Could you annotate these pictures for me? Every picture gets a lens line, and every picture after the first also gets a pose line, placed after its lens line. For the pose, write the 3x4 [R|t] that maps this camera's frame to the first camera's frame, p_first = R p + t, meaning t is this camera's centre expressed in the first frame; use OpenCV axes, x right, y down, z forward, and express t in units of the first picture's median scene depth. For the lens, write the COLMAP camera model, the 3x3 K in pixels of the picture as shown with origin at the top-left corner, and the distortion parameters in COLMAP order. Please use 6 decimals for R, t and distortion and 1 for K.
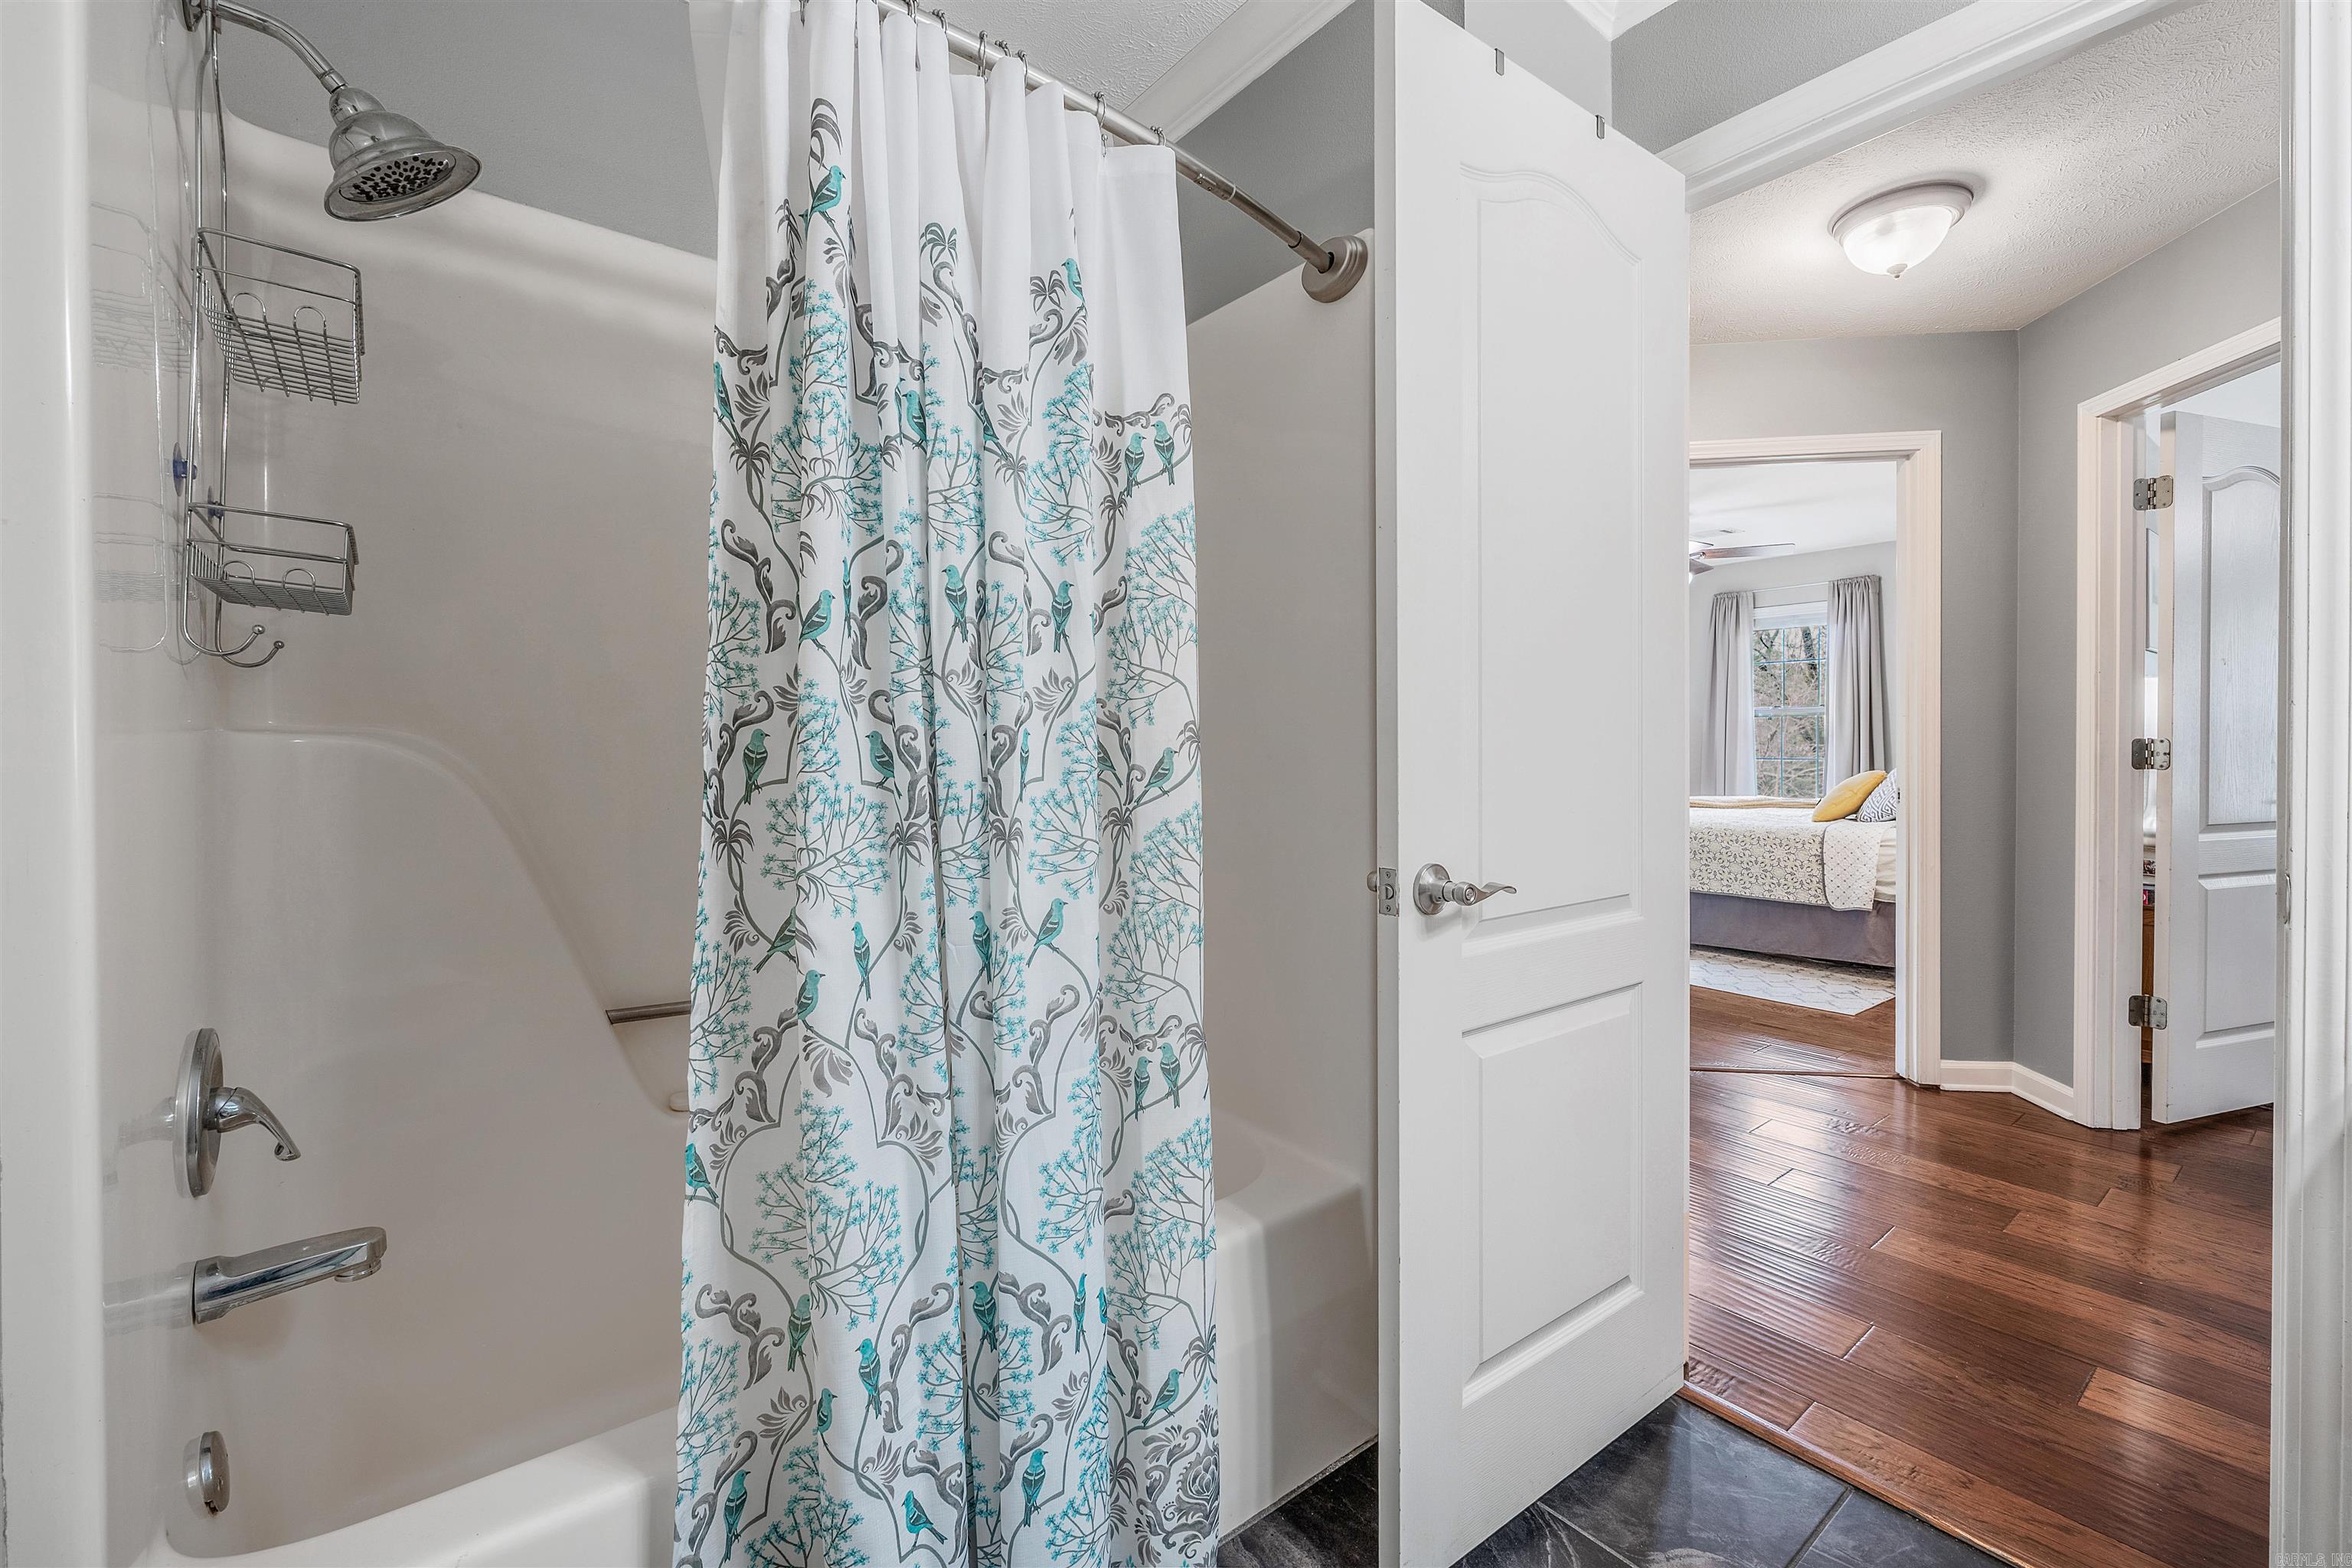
lens RADIAL K [[975.0, 0, 1172.4], [0, 975.0, 762.3], [0, 0, 1]] dist [-0.009151, -0.000058]
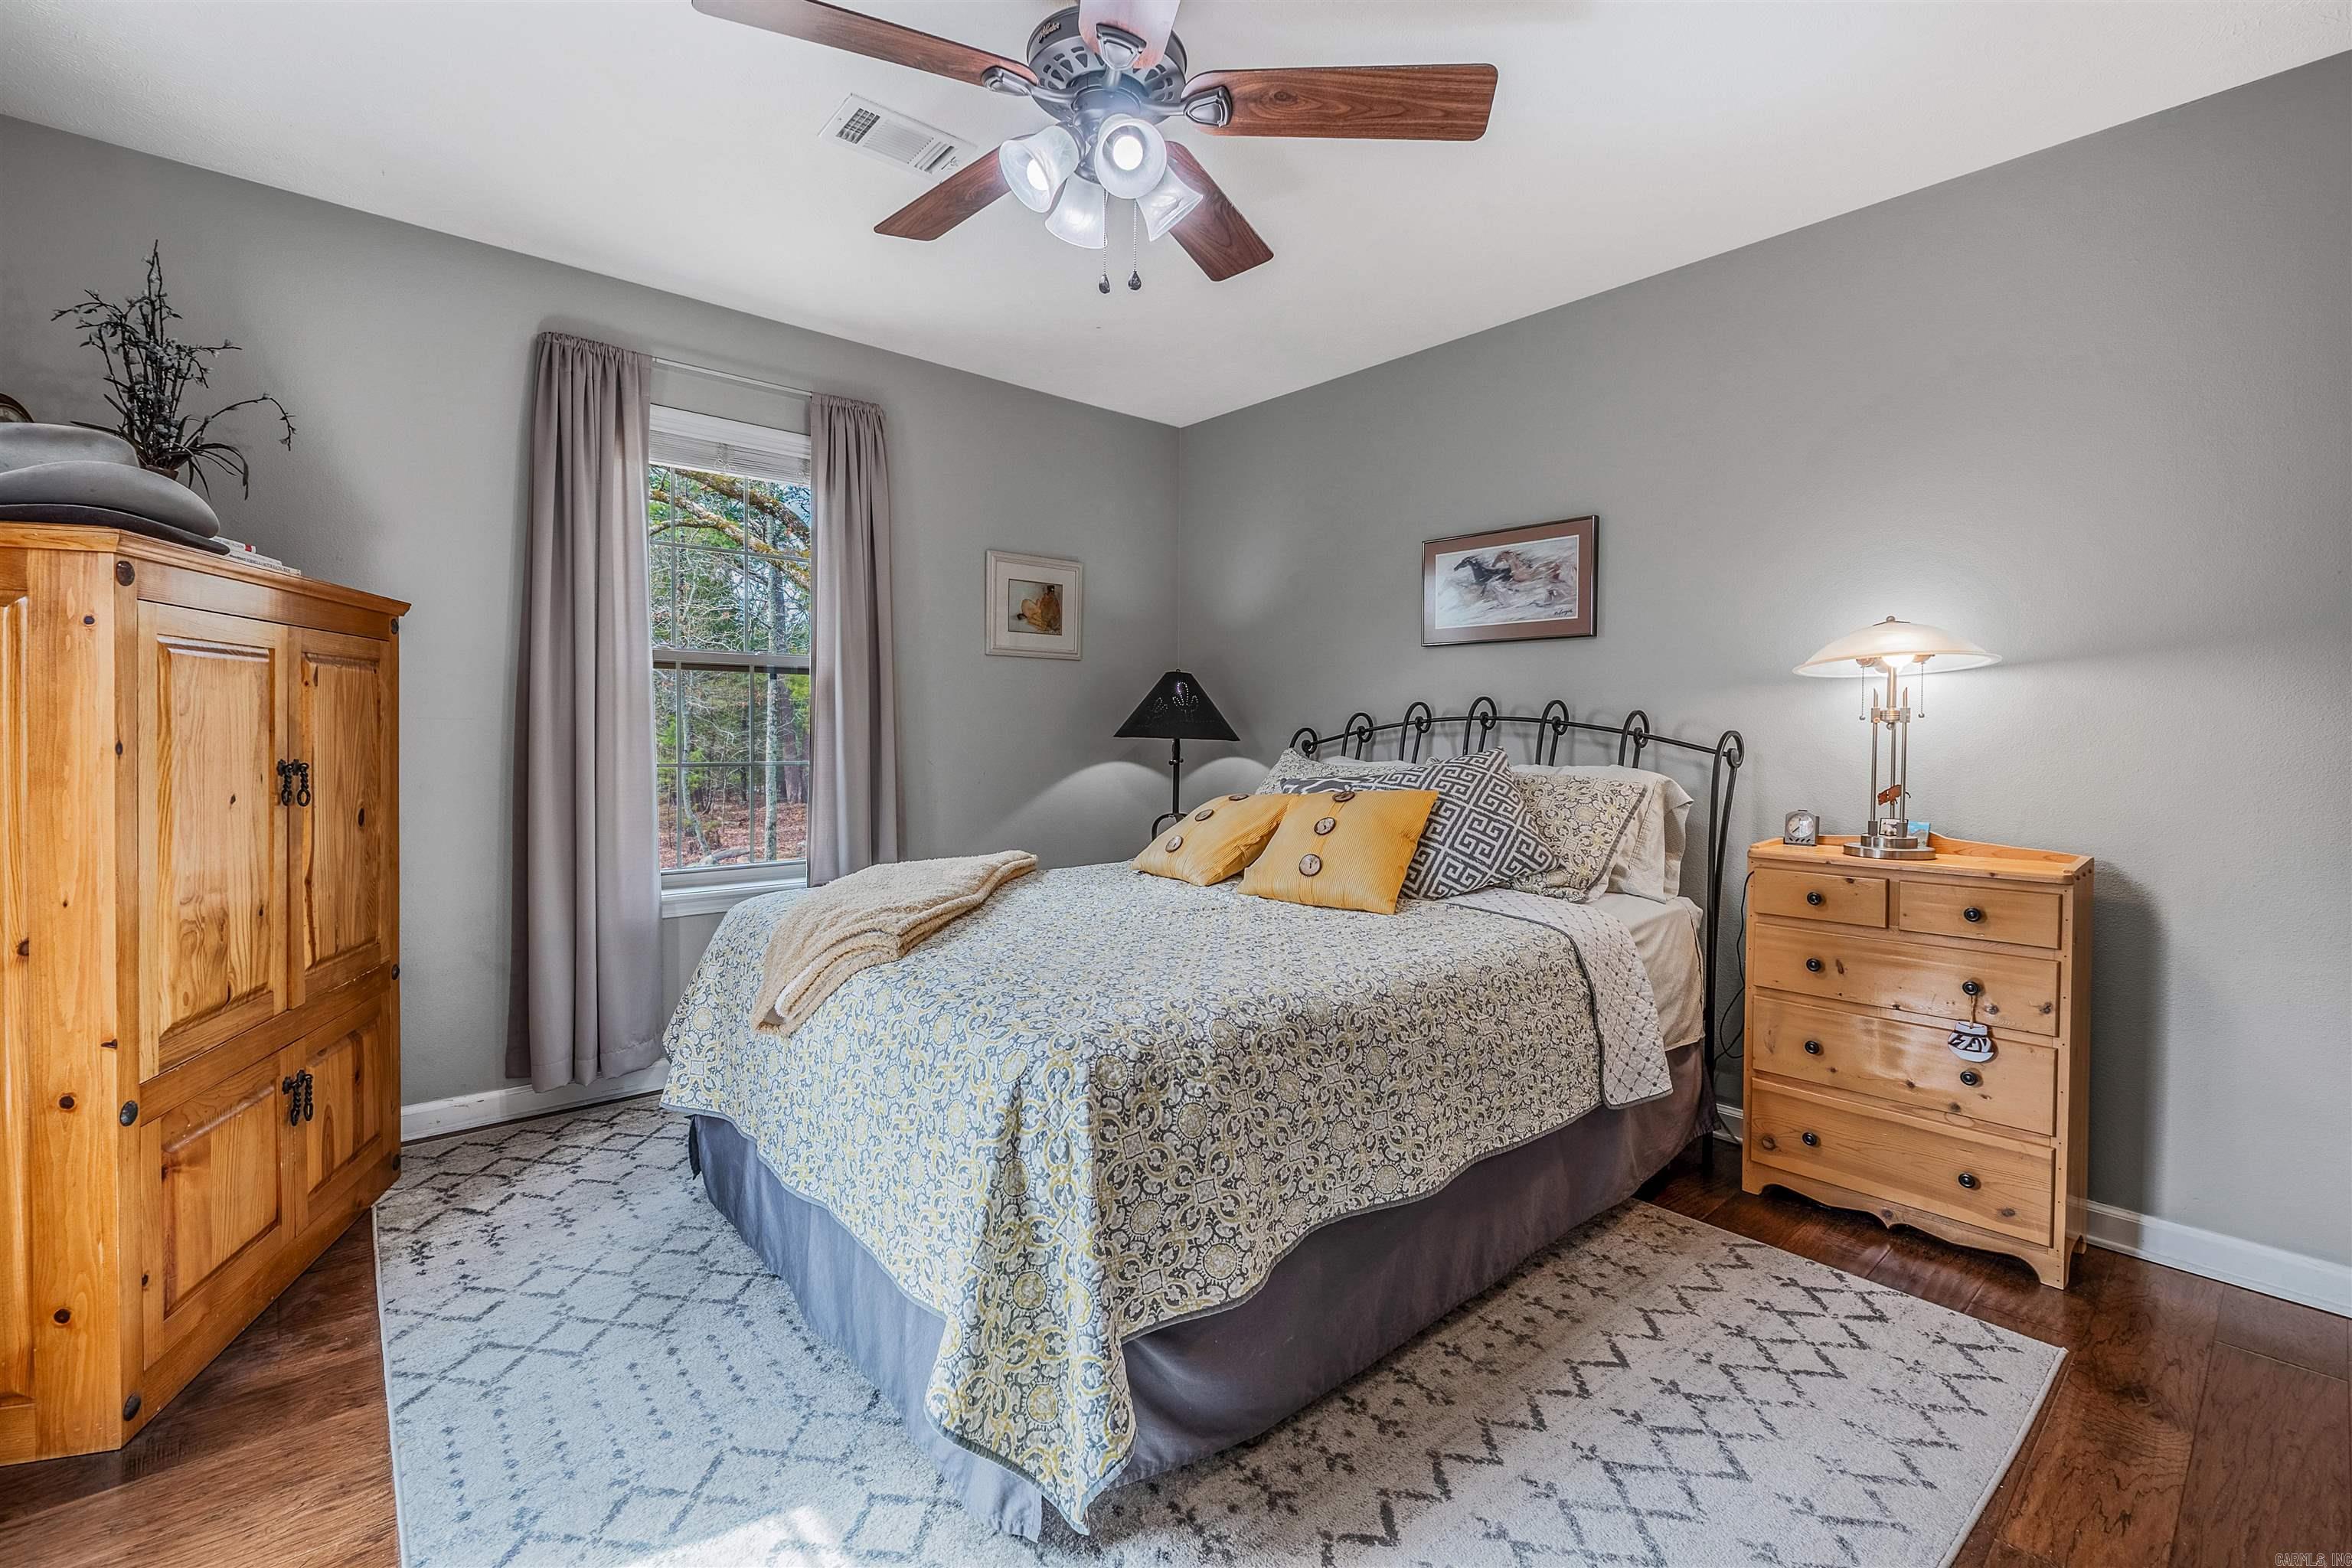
lens RADIAL K [[1013.0, 0, 1176.0], [0, 1013.0, 784.0], [0, 0, 1]] dist [-0.012530, -0.000070]
pose [[-0.056051, -0.041830, 0.997551, 0.225681], [0.013092, 0.999005, 0.042627, -0.018002], [-0.998342, 0.015449, -0.055448, 1.152976]]
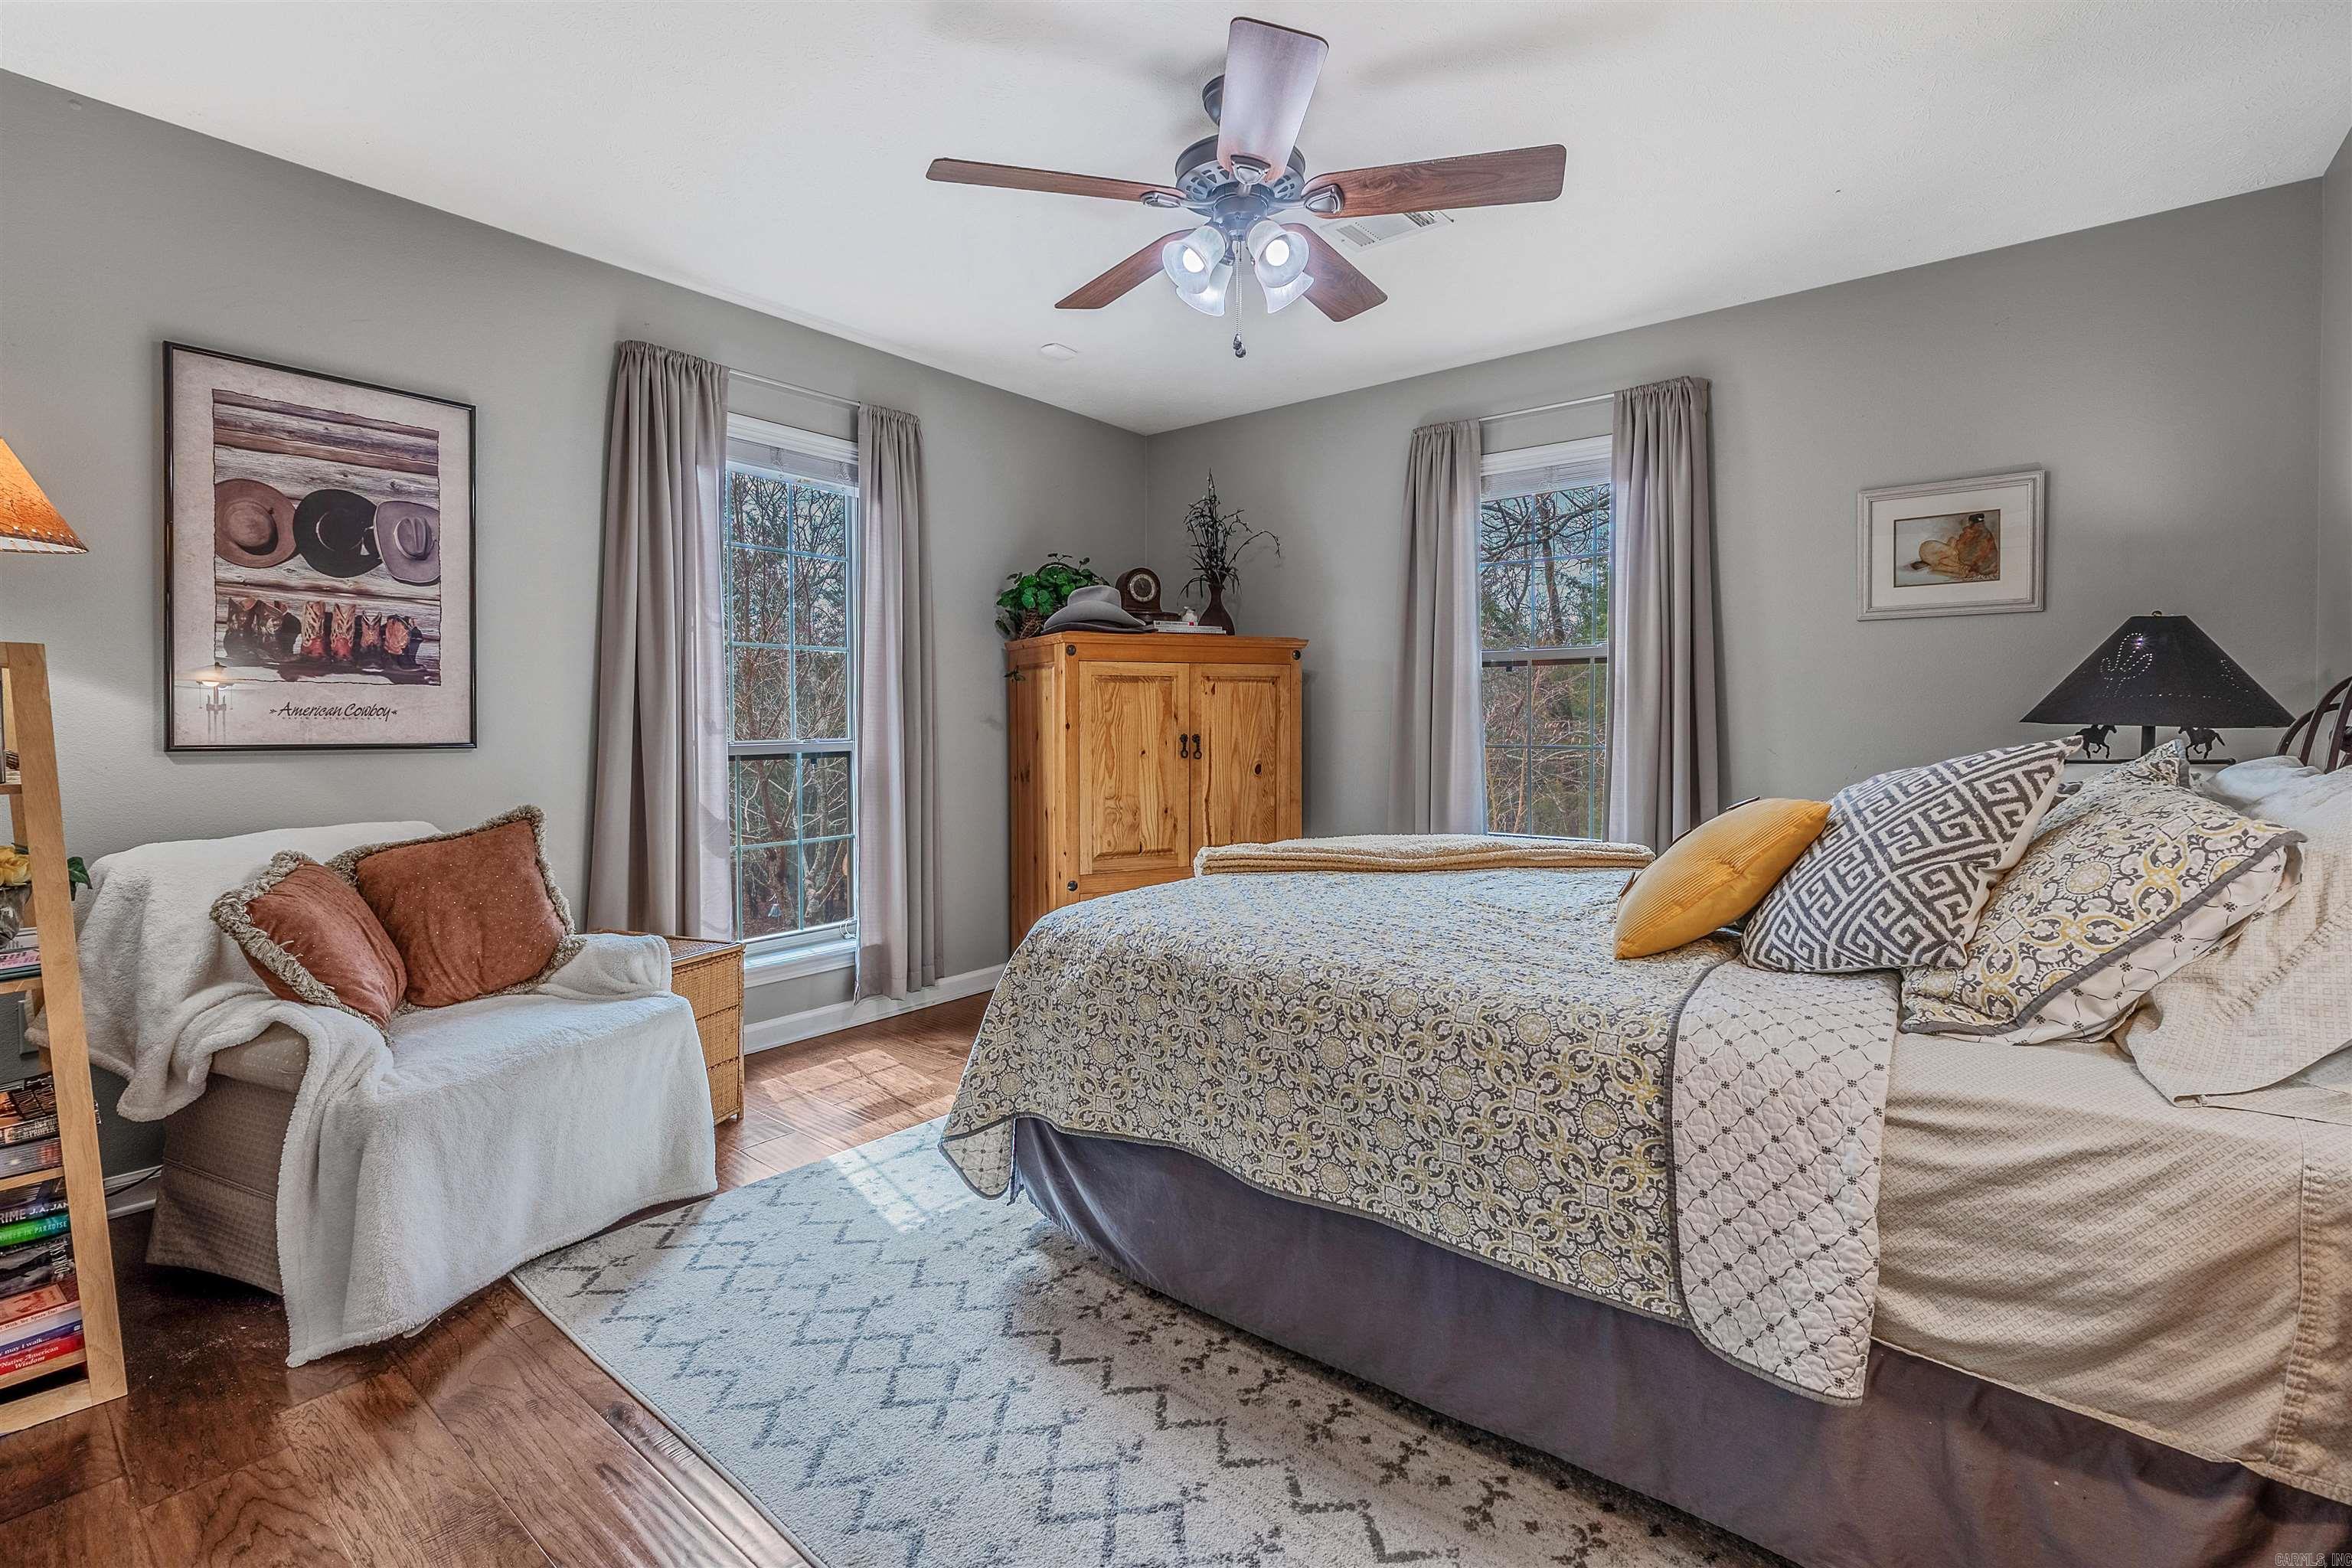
lens RADIAL K [[1035.8, 0, 1179.2], [0, 1035.8, 760.5], [0, 0, 1]] dist [-0.013769, -0.000315]
pose [[0.971552, -0.004581, 0.236782, 0.451143], [-0.000511, 0.999770, 0.021442, -0.012058], [-0.236826, -0.020953, 0.971326, 0.725164]]
